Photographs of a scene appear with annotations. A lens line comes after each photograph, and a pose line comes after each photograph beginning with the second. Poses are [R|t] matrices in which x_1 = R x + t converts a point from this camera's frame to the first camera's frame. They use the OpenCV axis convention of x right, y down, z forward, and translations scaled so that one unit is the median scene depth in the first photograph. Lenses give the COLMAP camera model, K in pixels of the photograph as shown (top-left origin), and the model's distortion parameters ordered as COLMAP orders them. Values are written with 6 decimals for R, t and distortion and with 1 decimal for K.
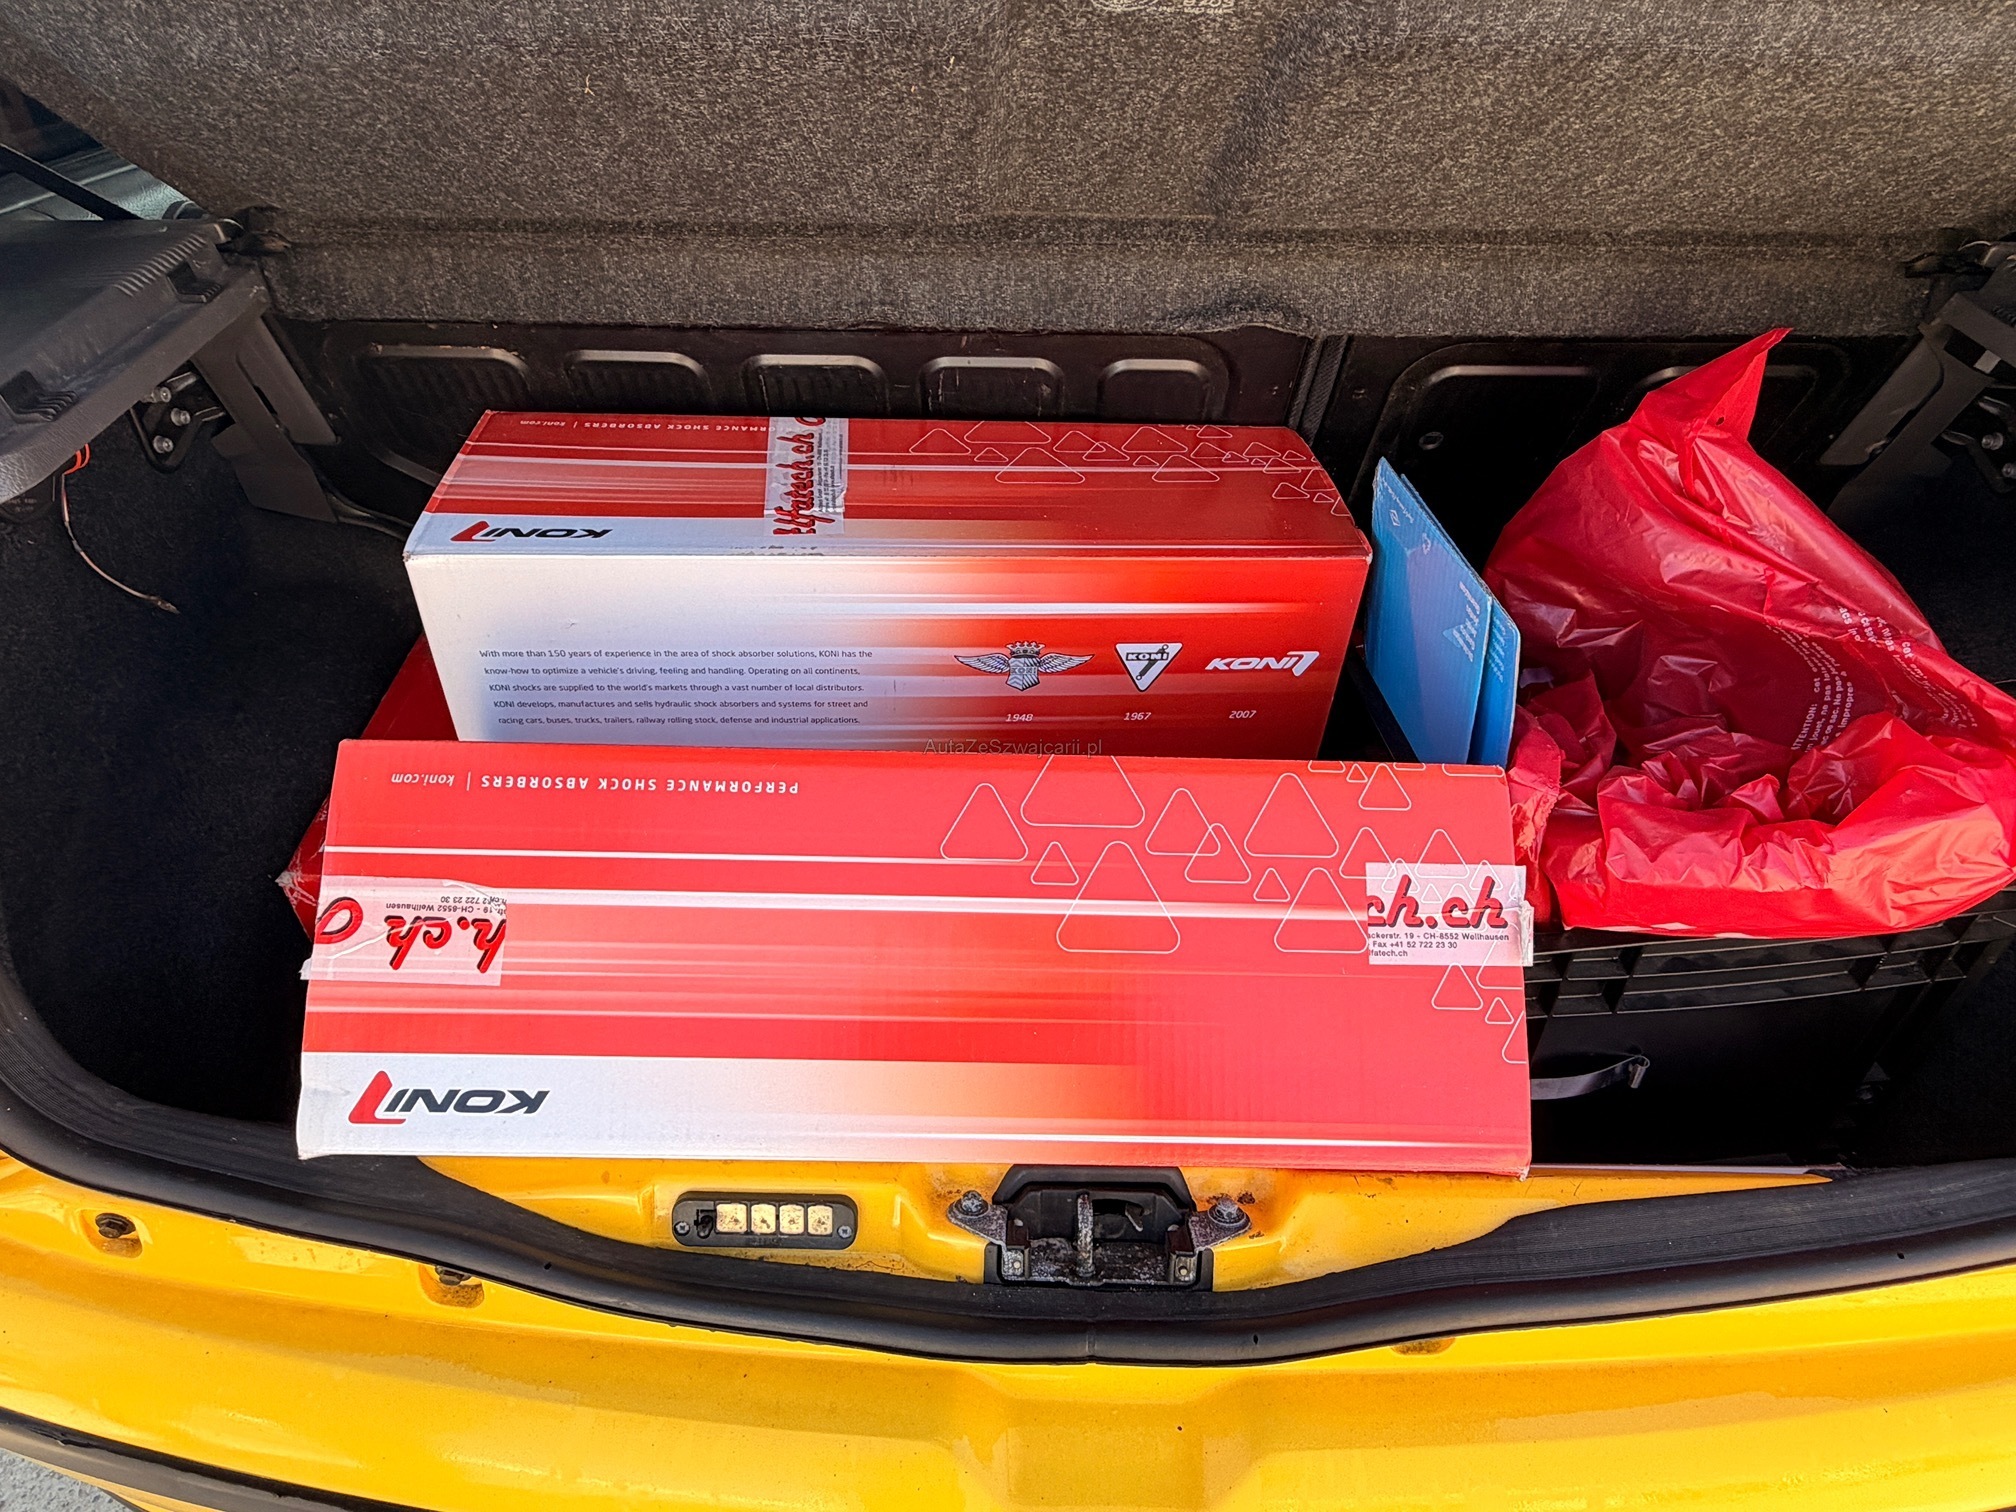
lens RADIAL K [[1194.2, 0, 1005.2], [0, 1194.2, 749.8], [0, 0, 1]] dist [0.007585, 0.000458]
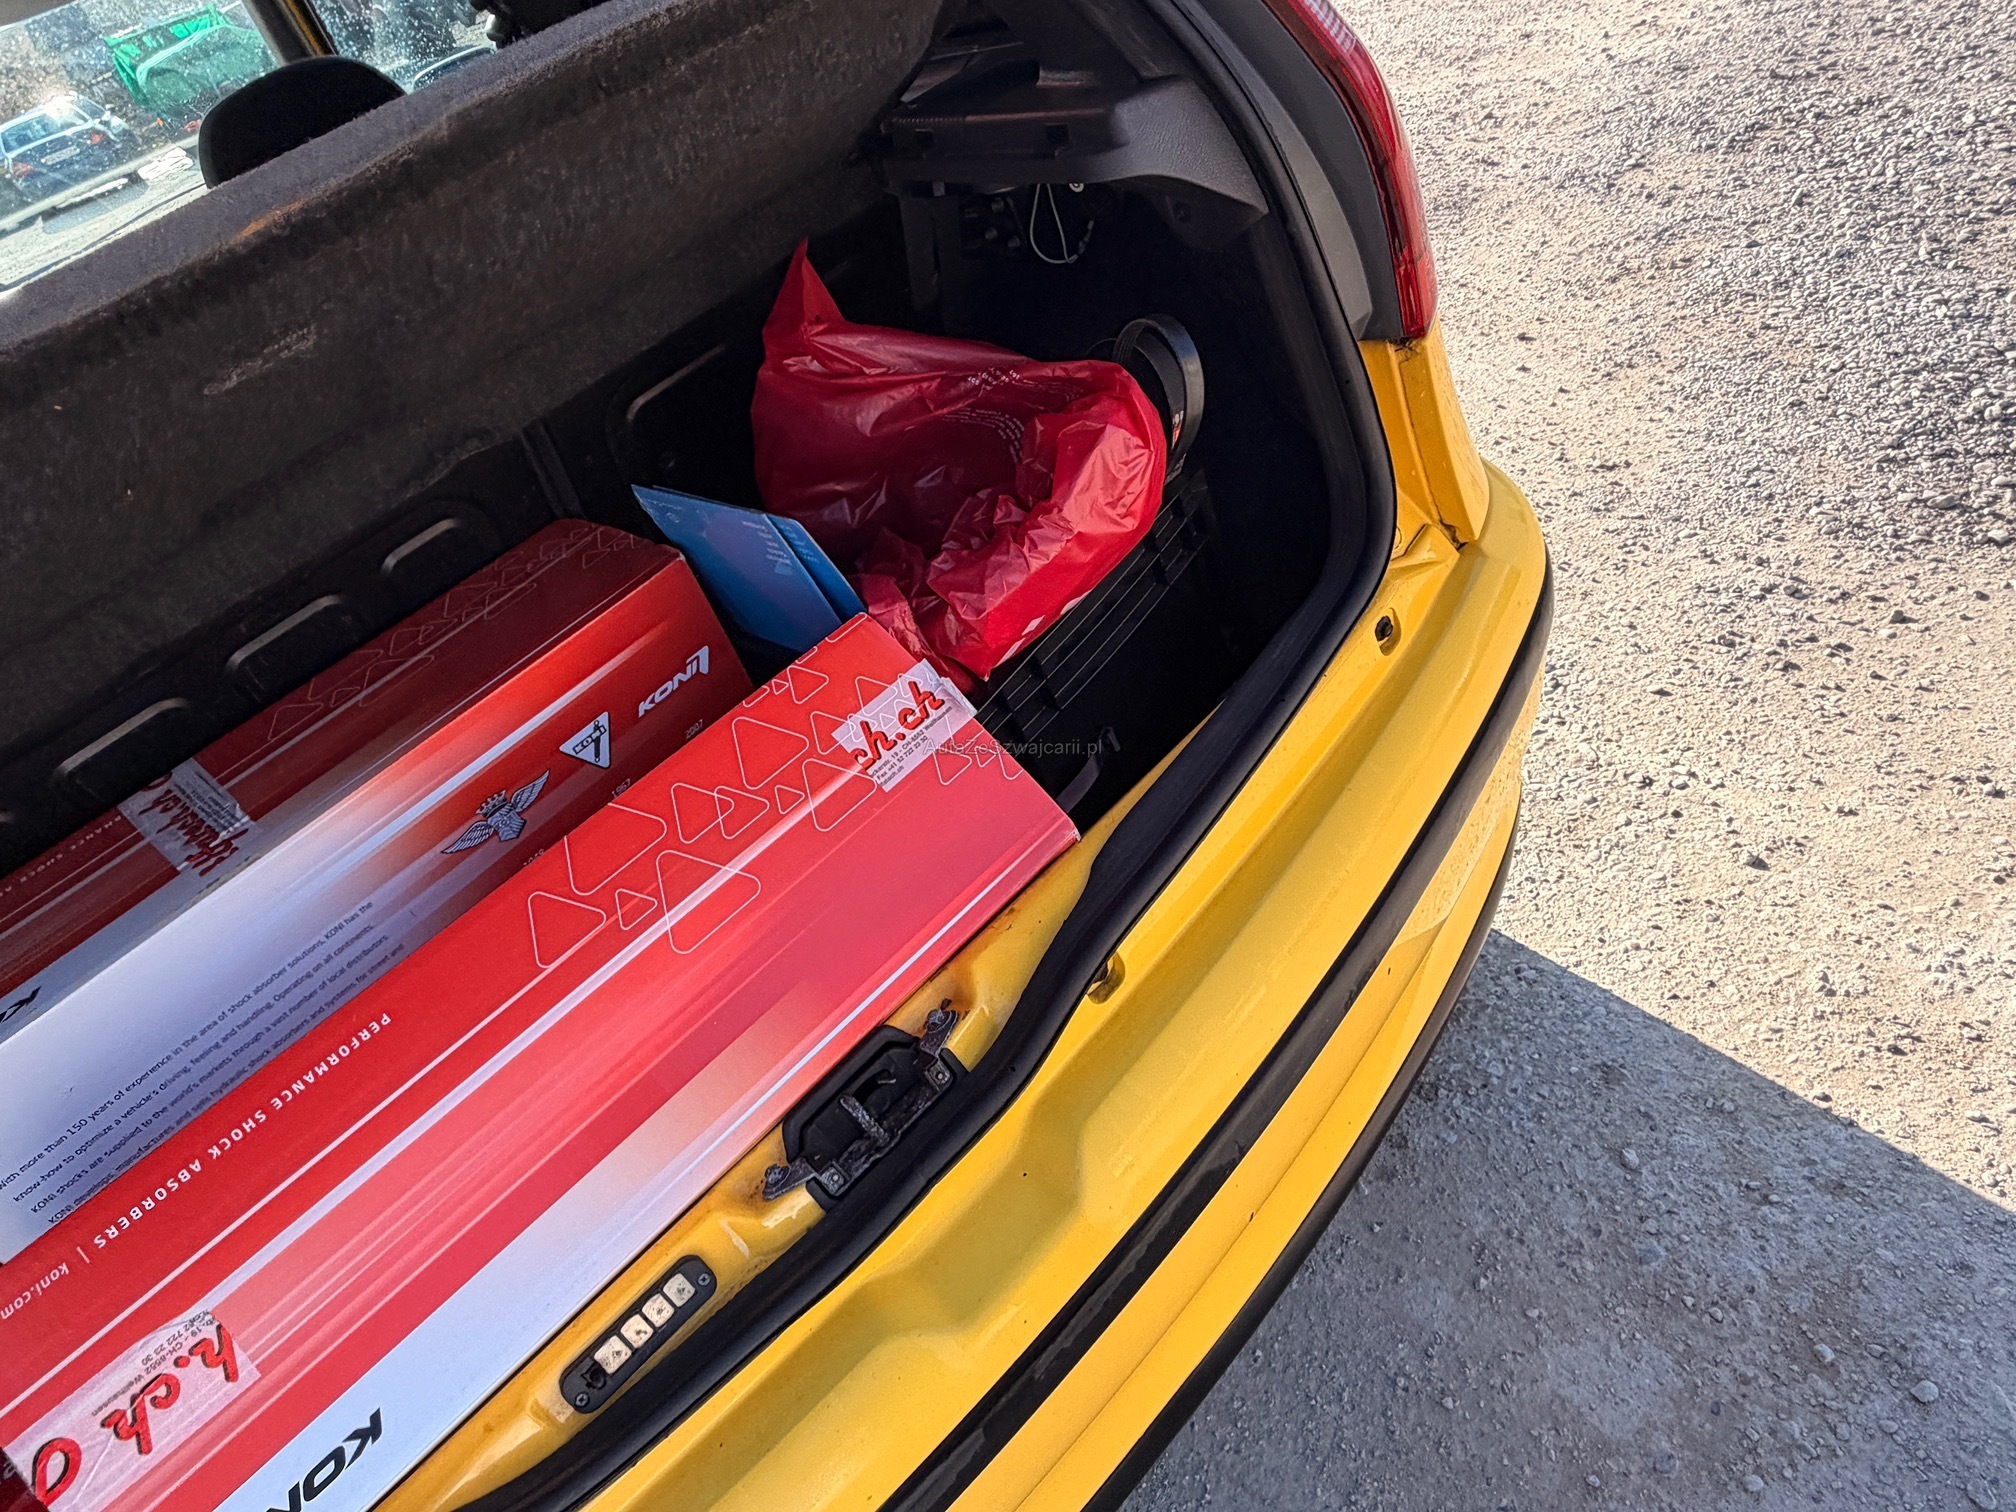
lens RADIAL K [[1194.2, 0, 1008.1], [0, 1194.2, 765.4], [0, 0, 1]] dist [0.007585, 0.000458]
pose [[0.685455, -0.636299, 0.353941, -0.030183], [0.661430, 0.747384, 0.062663, 0.162678], [-0.304403, 0.191155, 0.933166, -0.201368]]
